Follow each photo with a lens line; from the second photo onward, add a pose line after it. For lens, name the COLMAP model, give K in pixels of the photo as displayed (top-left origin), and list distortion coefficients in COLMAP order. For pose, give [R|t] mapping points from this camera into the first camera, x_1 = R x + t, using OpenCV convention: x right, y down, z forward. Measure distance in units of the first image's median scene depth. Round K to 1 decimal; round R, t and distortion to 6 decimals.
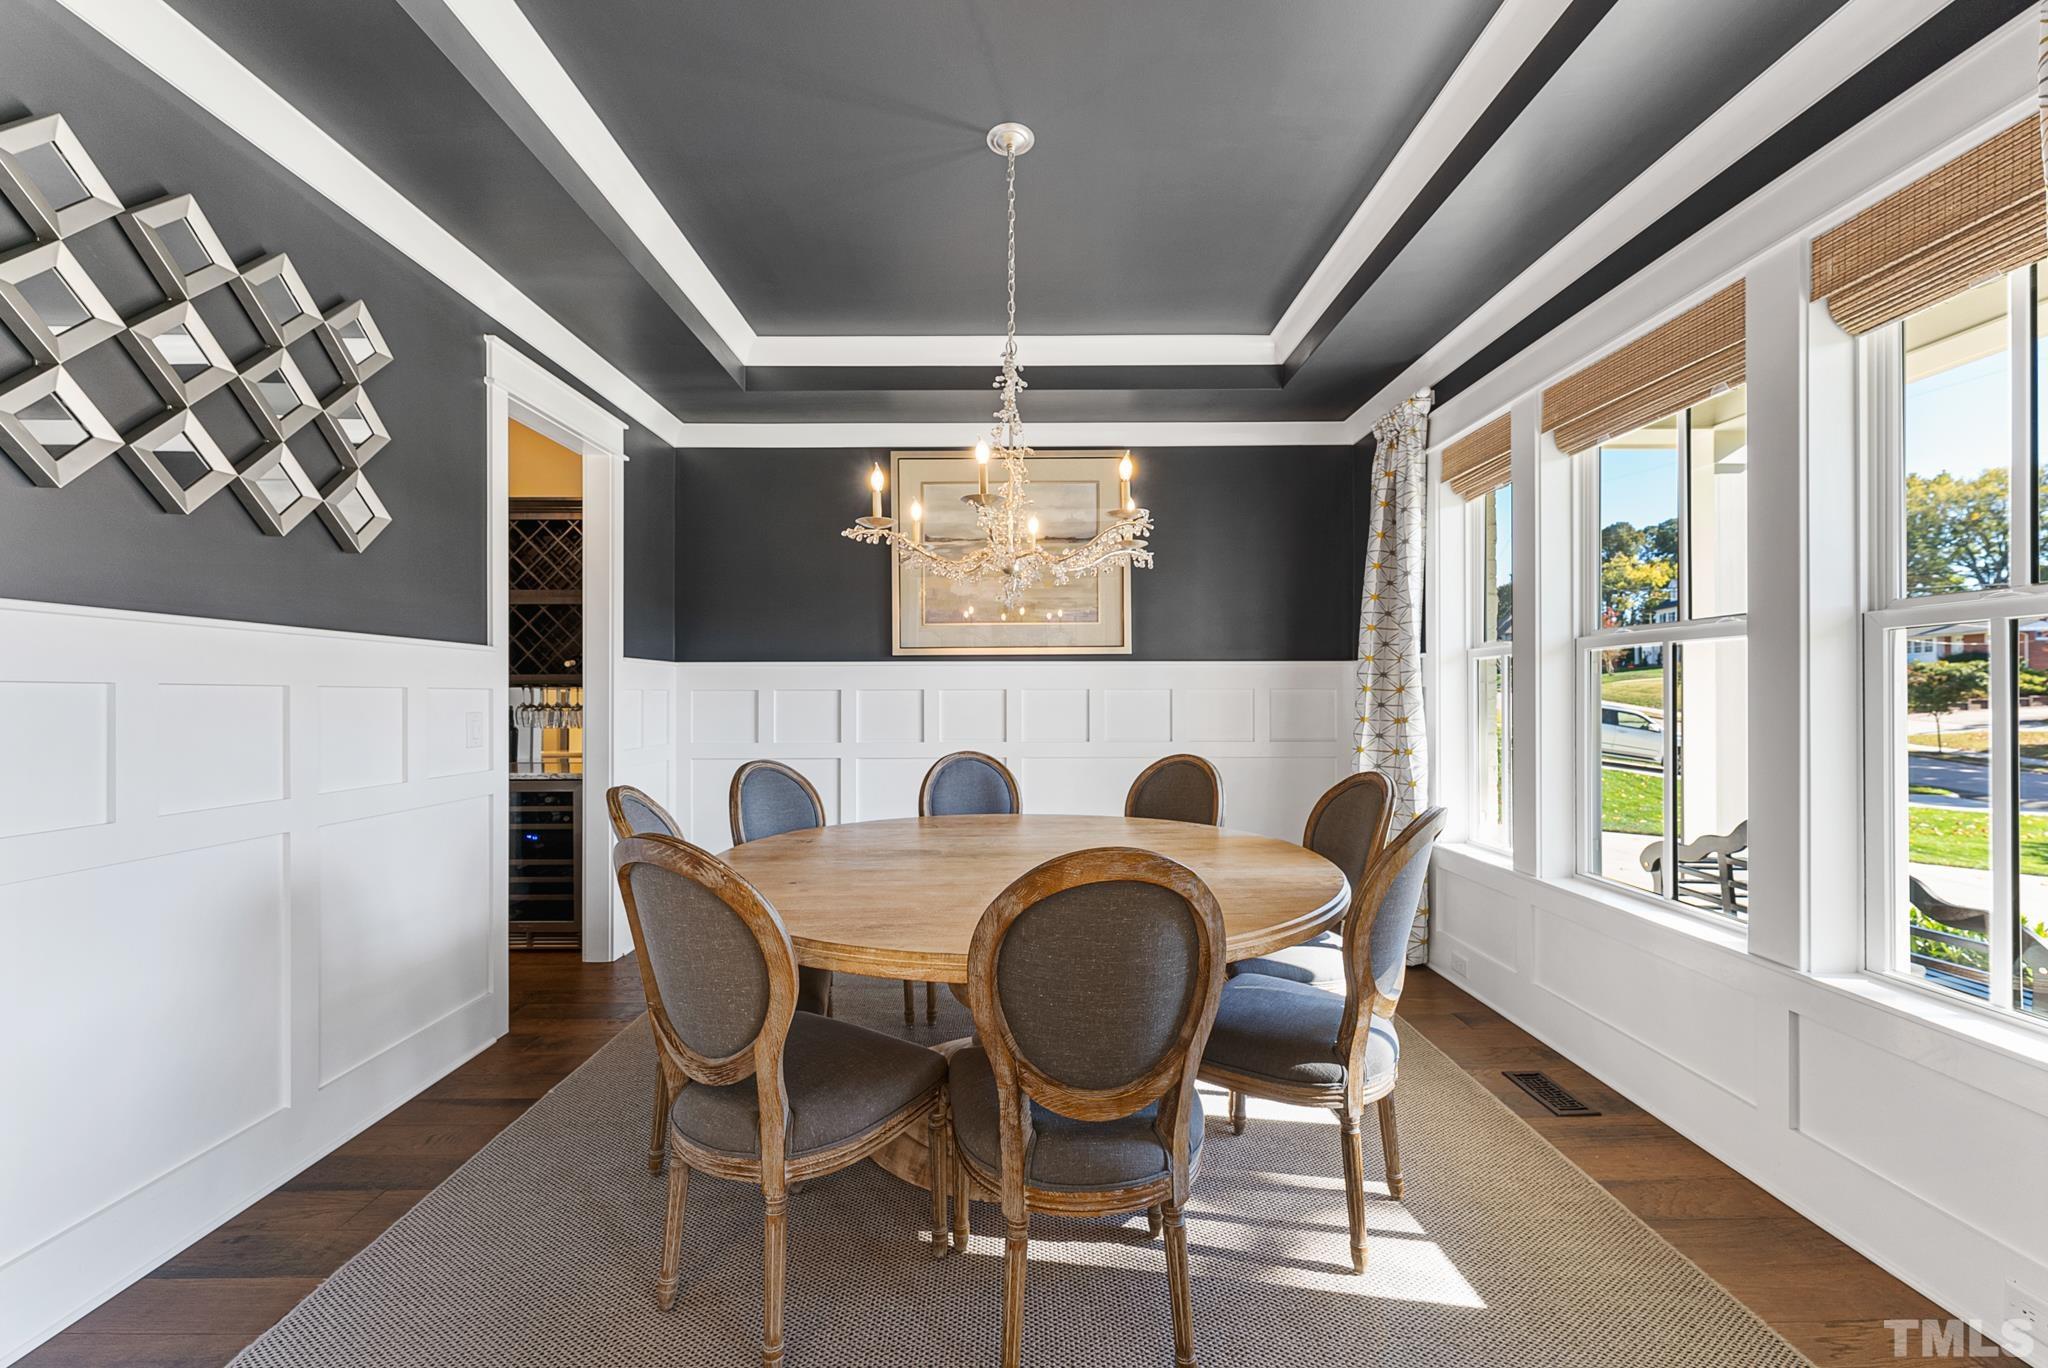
lens RADIAL K [[817.4, 0, 1019.3], [0, 817.4, 698.1], [0, 0, 1]] dist [-0.001549, 0.000117]
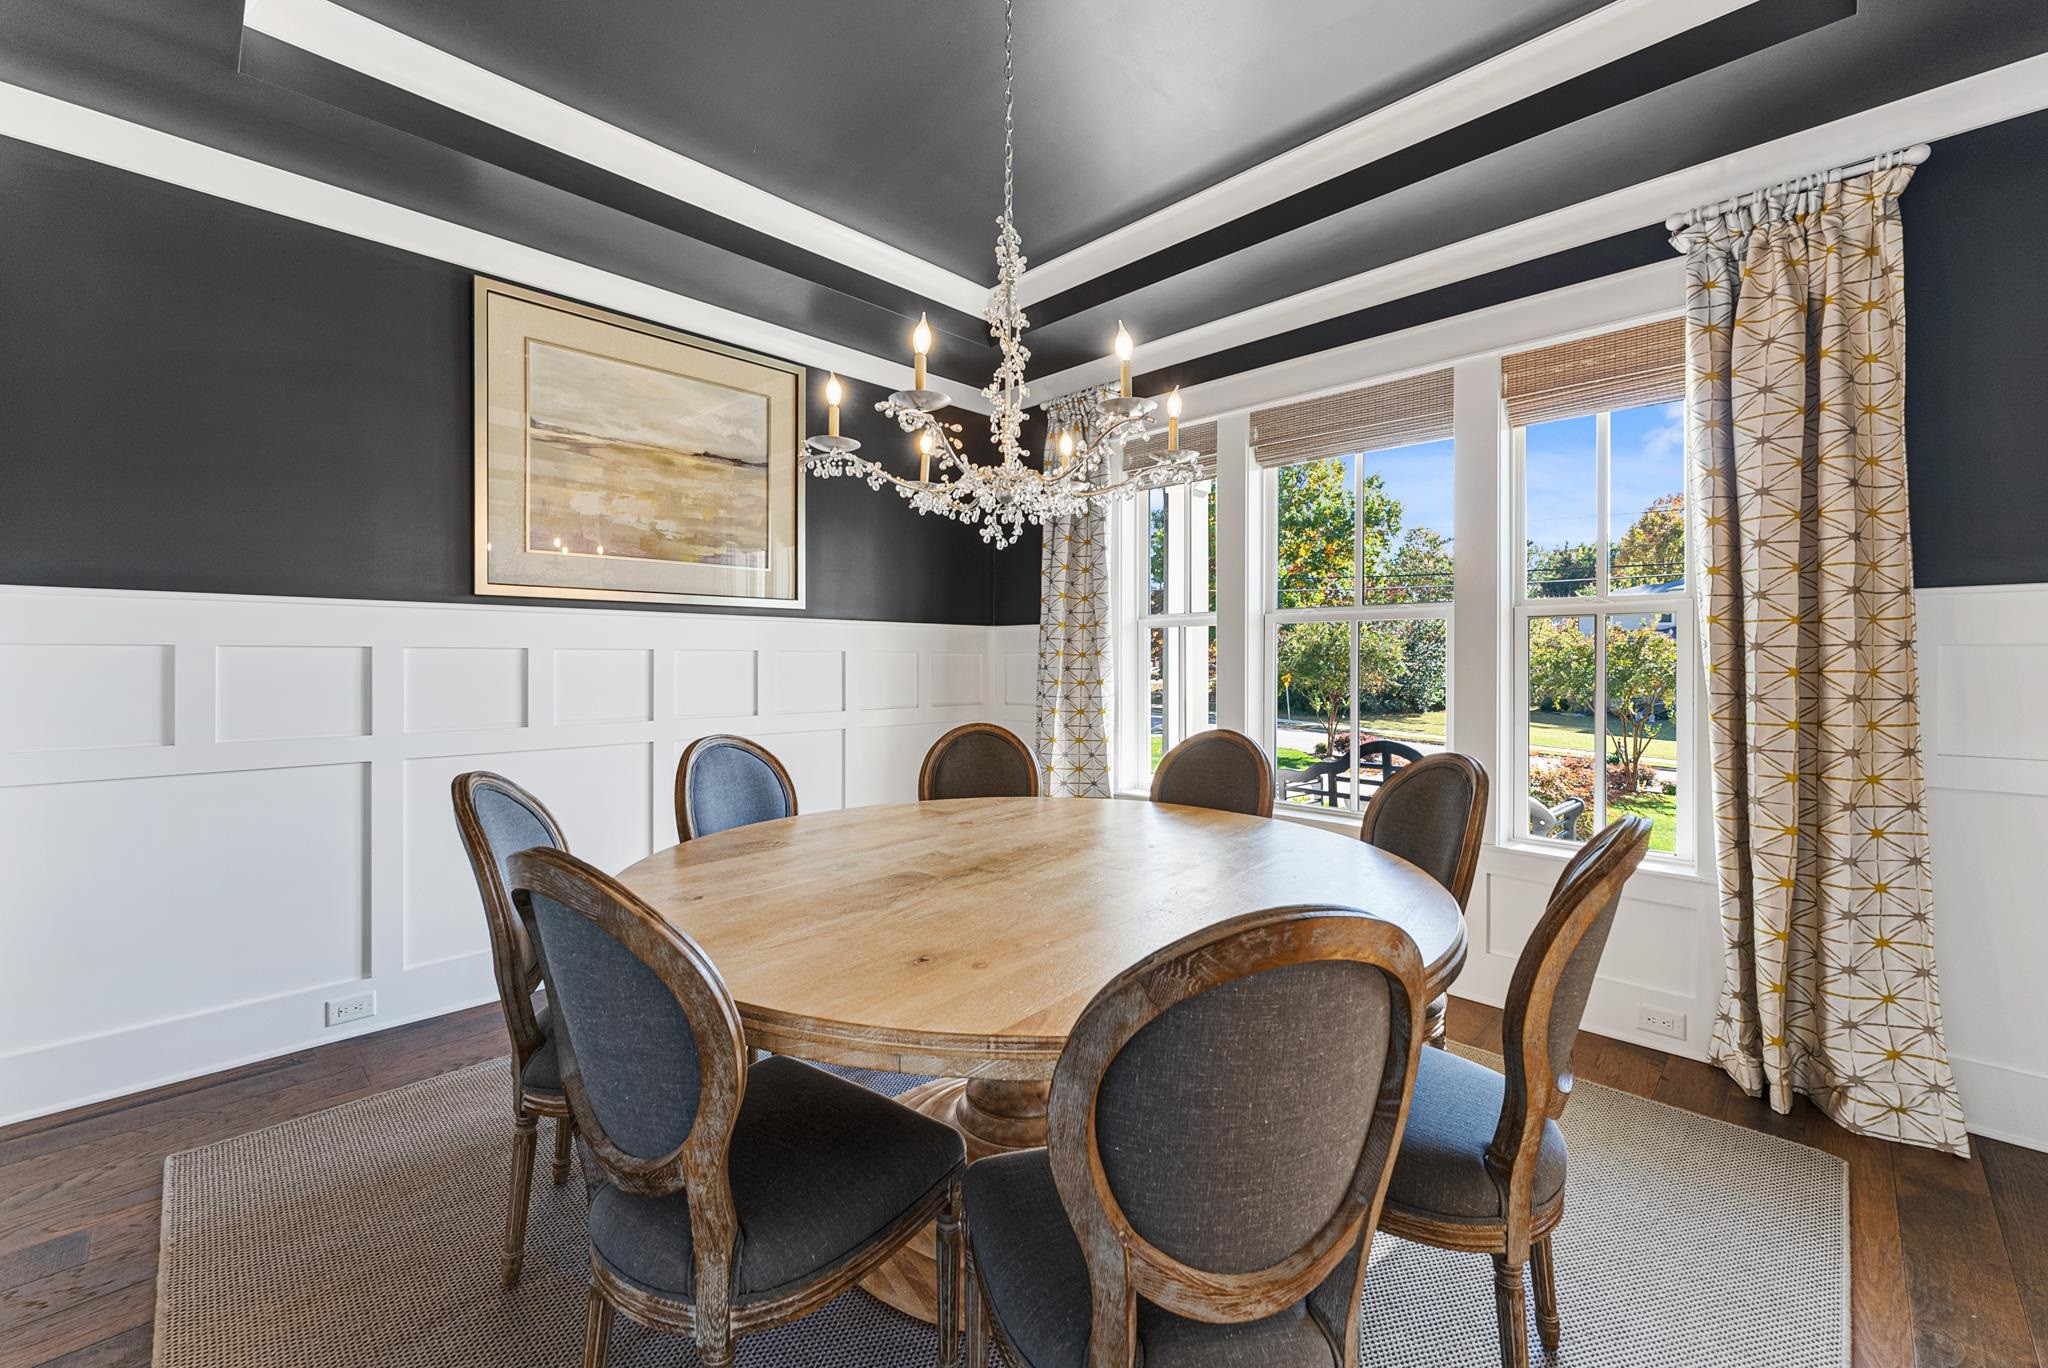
lens RADIAL K [[822.1, 0, 1026.1], [0, 822.1, 659.2], [0, 0, 1]] dist [-0.001171, -0.000030]
pose [[0.704396, 0.004286, 0.709795, -0.531522], [-0.002124, 0.999990, -0.003931, 0.000729], [-0.709805, 0.001262, 0.704398, 0.416355]]
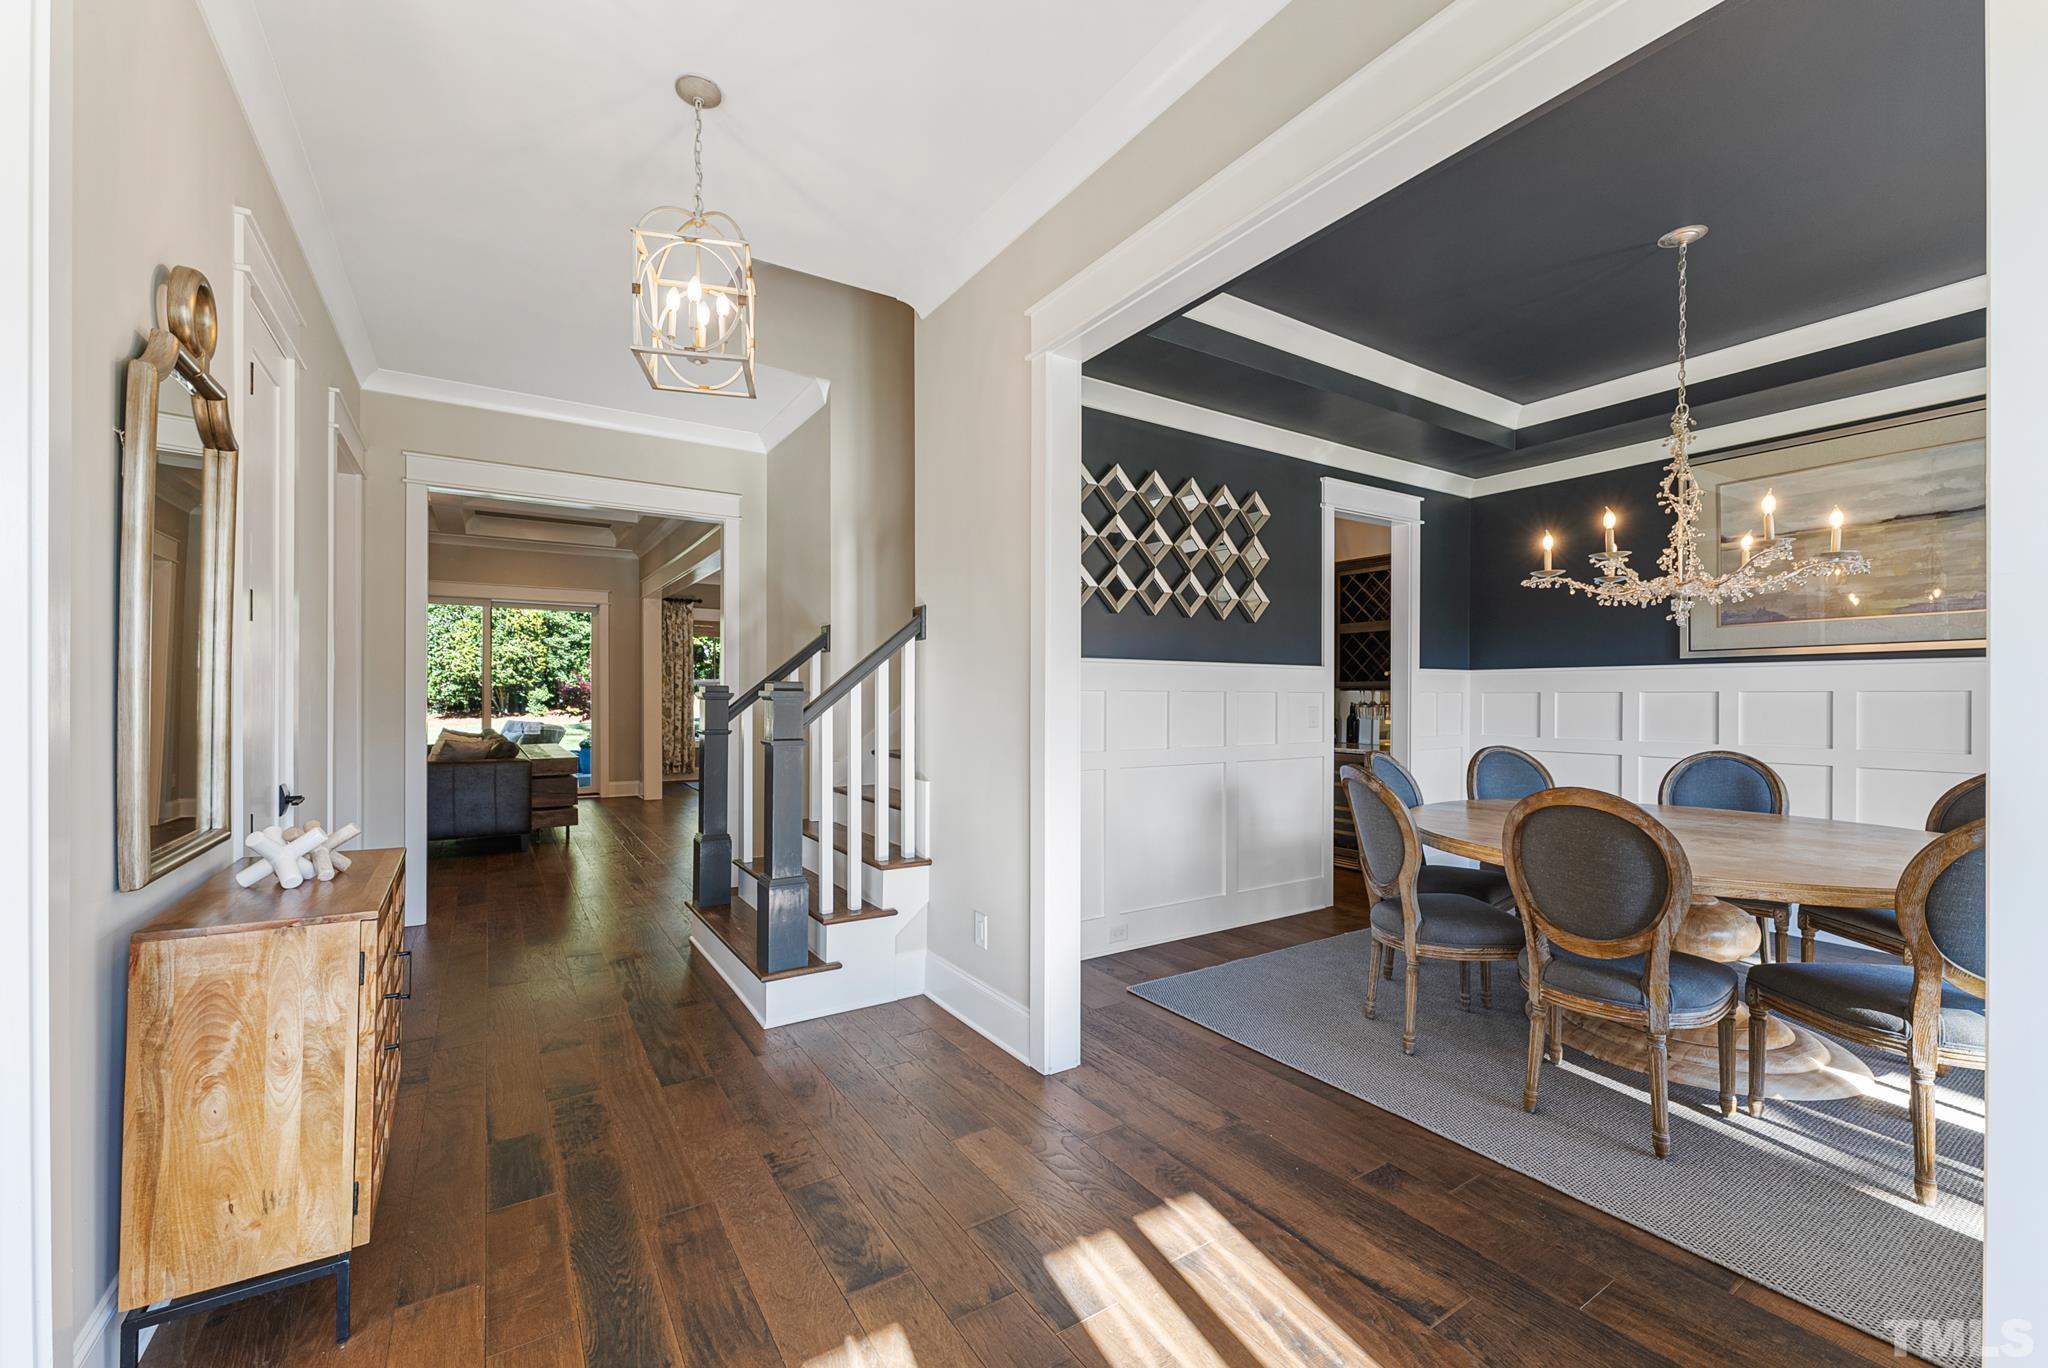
lens RADIAL K [[819.7, 0, 1015.9], [0, 819.7, 689.4], [0, 0, 1]] dist [-0.001122, 0.000083]
pose [[0.536692, -0.003314, -0.843772, 0.463131], [-0.005248, 0.999960, -0.007265, -0.002254], [0.843762, 0.008327, 0.536653, -0.456600]]
